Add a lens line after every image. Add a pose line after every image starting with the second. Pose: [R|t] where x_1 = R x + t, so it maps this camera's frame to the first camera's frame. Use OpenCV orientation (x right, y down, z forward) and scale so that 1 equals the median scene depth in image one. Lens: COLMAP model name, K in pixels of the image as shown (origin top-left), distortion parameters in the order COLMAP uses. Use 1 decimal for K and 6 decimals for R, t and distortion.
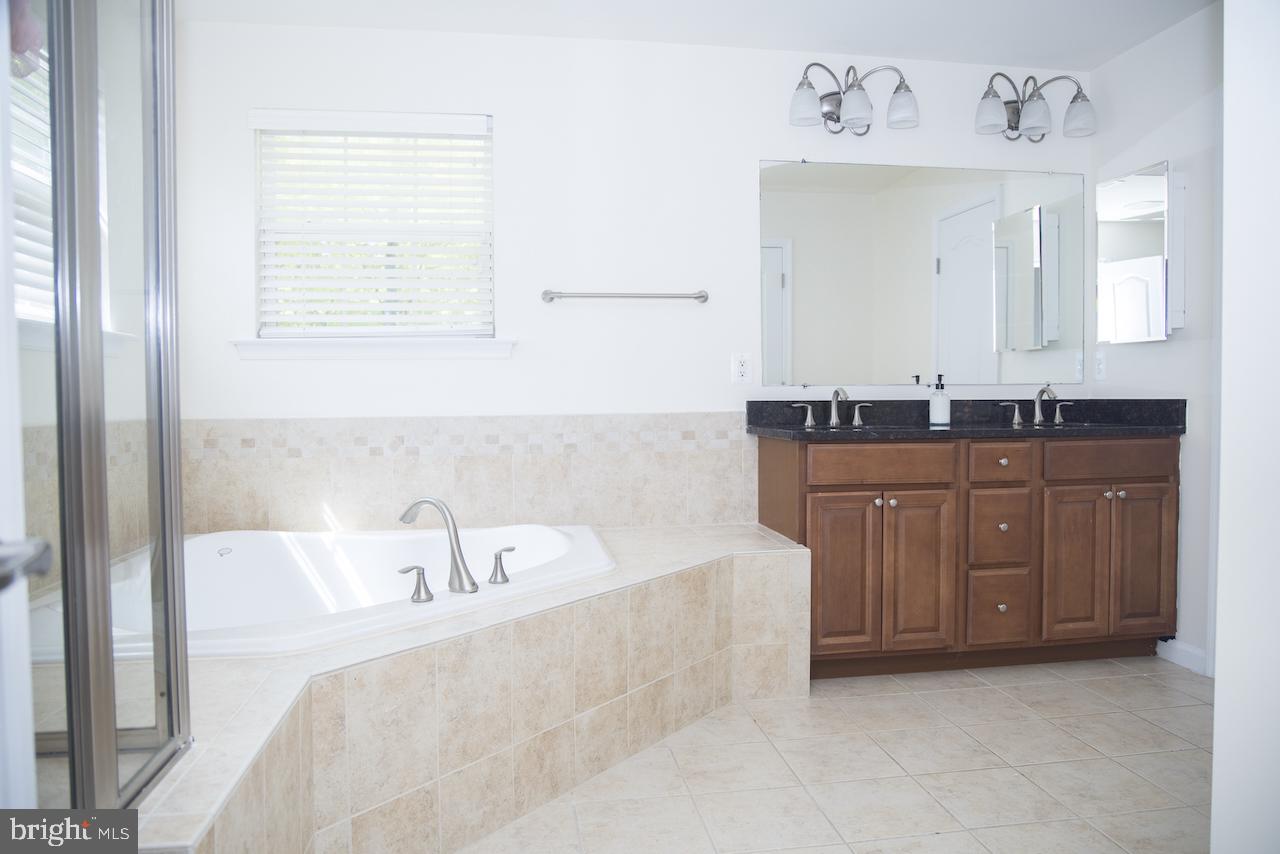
lens RADIAL K [[872.7, 0, 652.3], [0, 872.7, 428.6], [0, 0, 1]] dist [-0.098147, 0.070734]
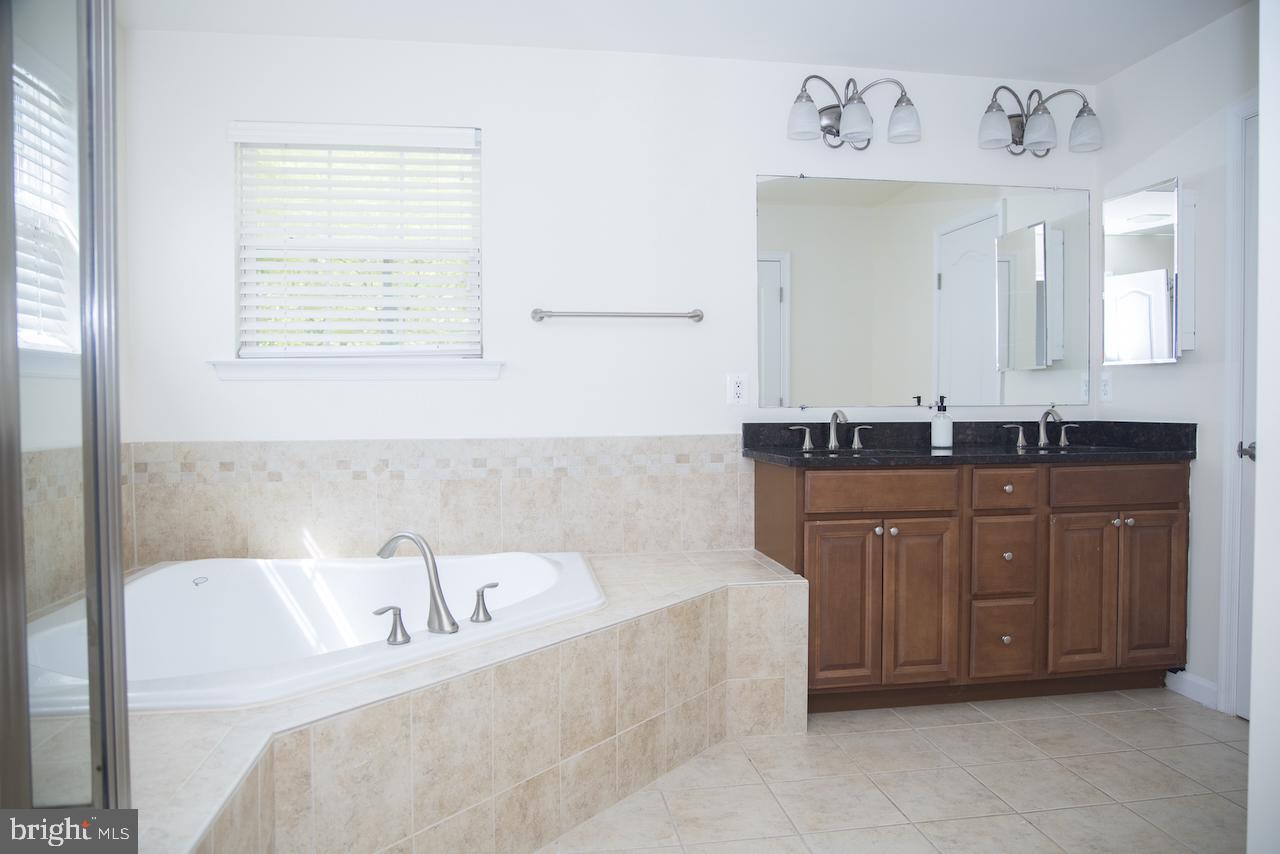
lens RADIAL K [[872.7, 0, 652.3], [0, 872.7, 428.6], [0, 0, 1]] dist [-0.098147, 0.070734]
pose [[0.999995, 0.002557, 0.001667, 0.007008], [-0.002544, 0.999963, -0.008229, -0.020032], [-0.001688, 0.008224, 0.999965, 0.035193]]
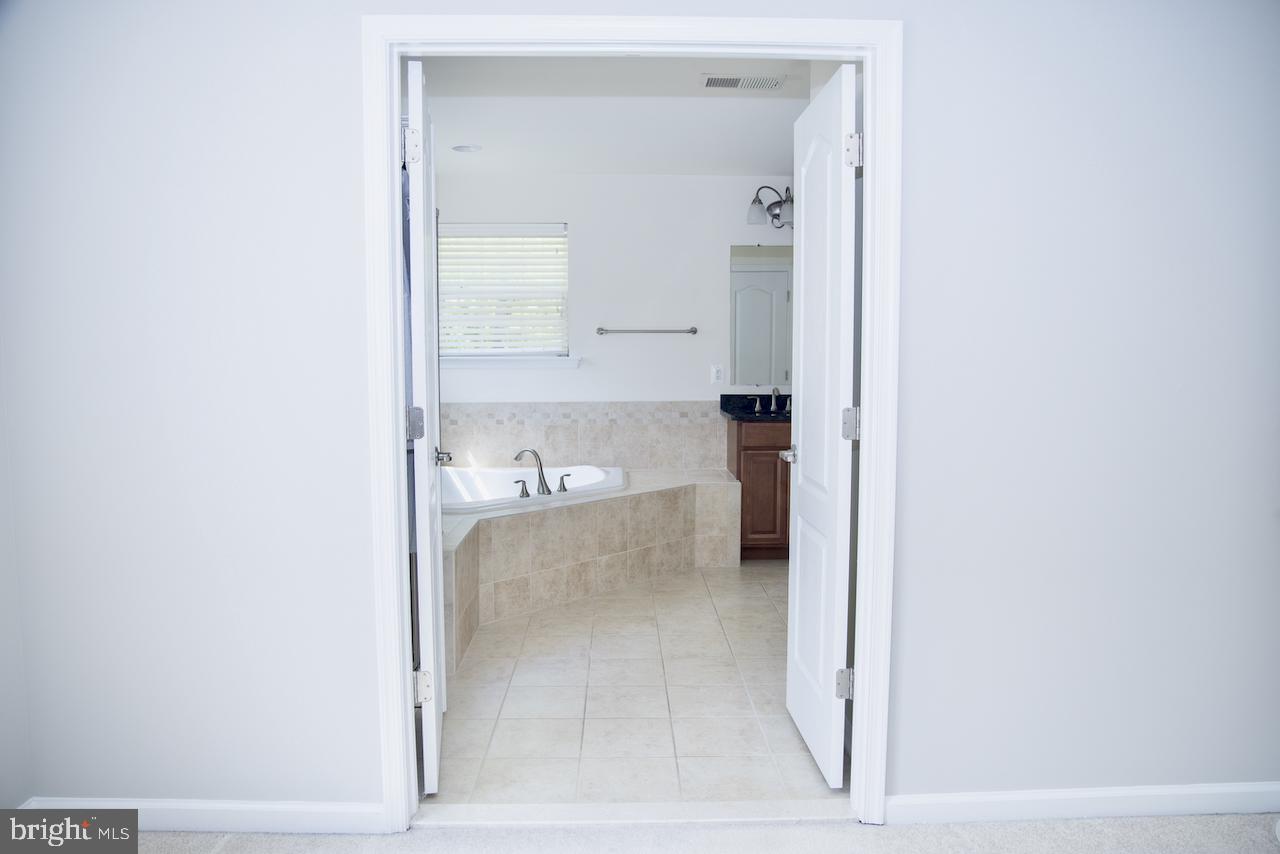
lens RADIAL K [[872.7, 0, 652.3], [0, 872.7, 428.6], [0, 0, 1]] dist [-0.098147, 0.070734]
pose [[0.992731, 0.018142, -0.118982, 0.204199], [-0.012454, 0.998752, 0.048372, -0.051769], [0.119711, -0.046539, 0.991717, -0.740651]]
